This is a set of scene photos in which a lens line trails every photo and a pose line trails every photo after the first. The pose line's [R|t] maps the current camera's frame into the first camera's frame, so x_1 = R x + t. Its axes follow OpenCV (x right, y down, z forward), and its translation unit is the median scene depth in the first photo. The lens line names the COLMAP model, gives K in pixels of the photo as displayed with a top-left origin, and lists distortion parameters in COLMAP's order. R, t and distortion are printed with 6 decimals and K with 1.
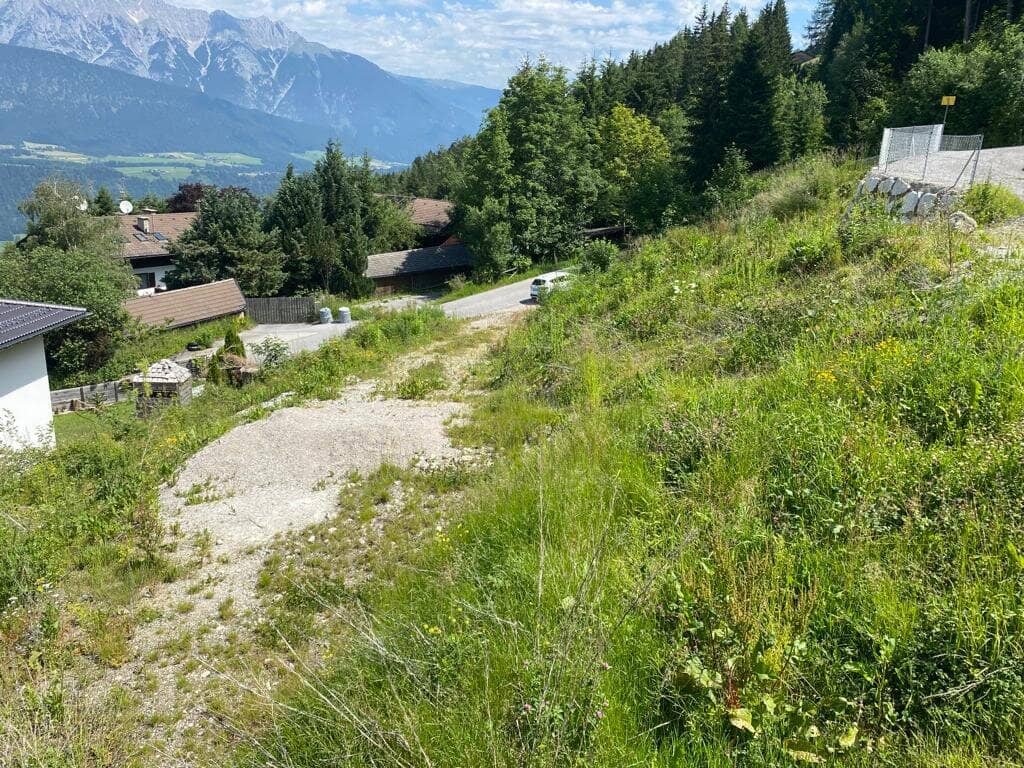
lens RADIAL K [[863.1, 0, 512.8], [0, 863.1, 358.7], [0, 0, 1]] dist [0.022636, 0.017279]
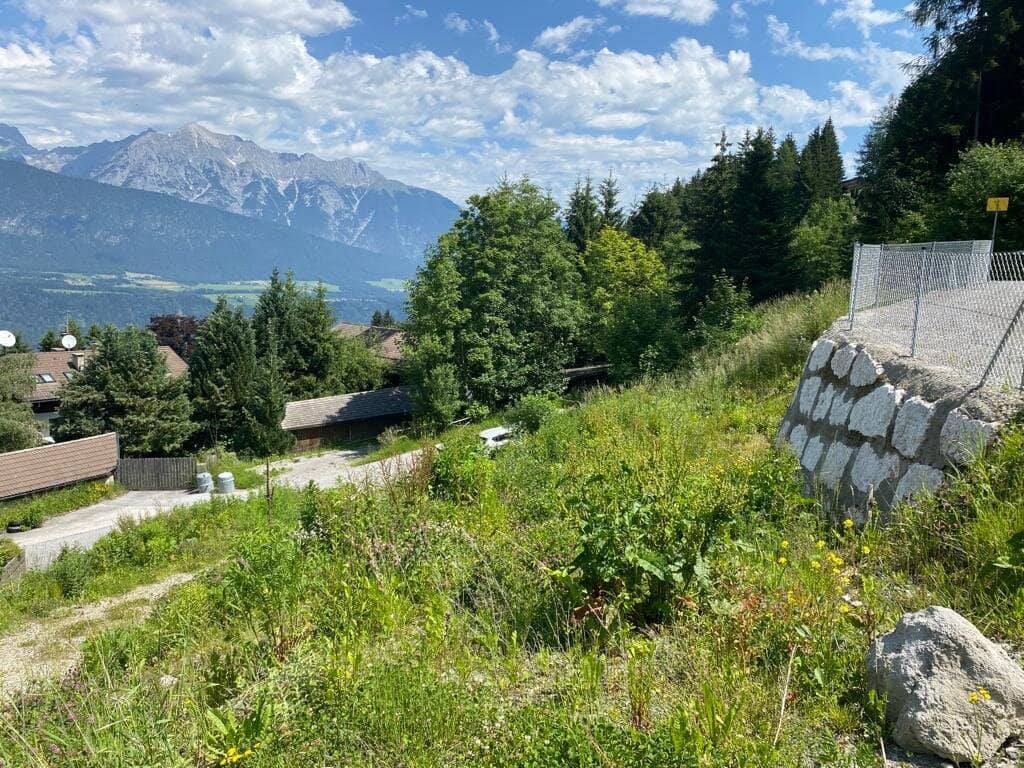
lens RADIAL K [[815.1, 0, 512.2], [0, 815.1, 365.5], [0, 0, 1]] dist [0.094376, -0.064543]
pose [[0.995515, 0.003397, -0.094546, 0.117112], [-0.015393, 0.991855, -0.126439, -0.054663], [0.093347, 0.127327, 0.987458, 0.215221]]
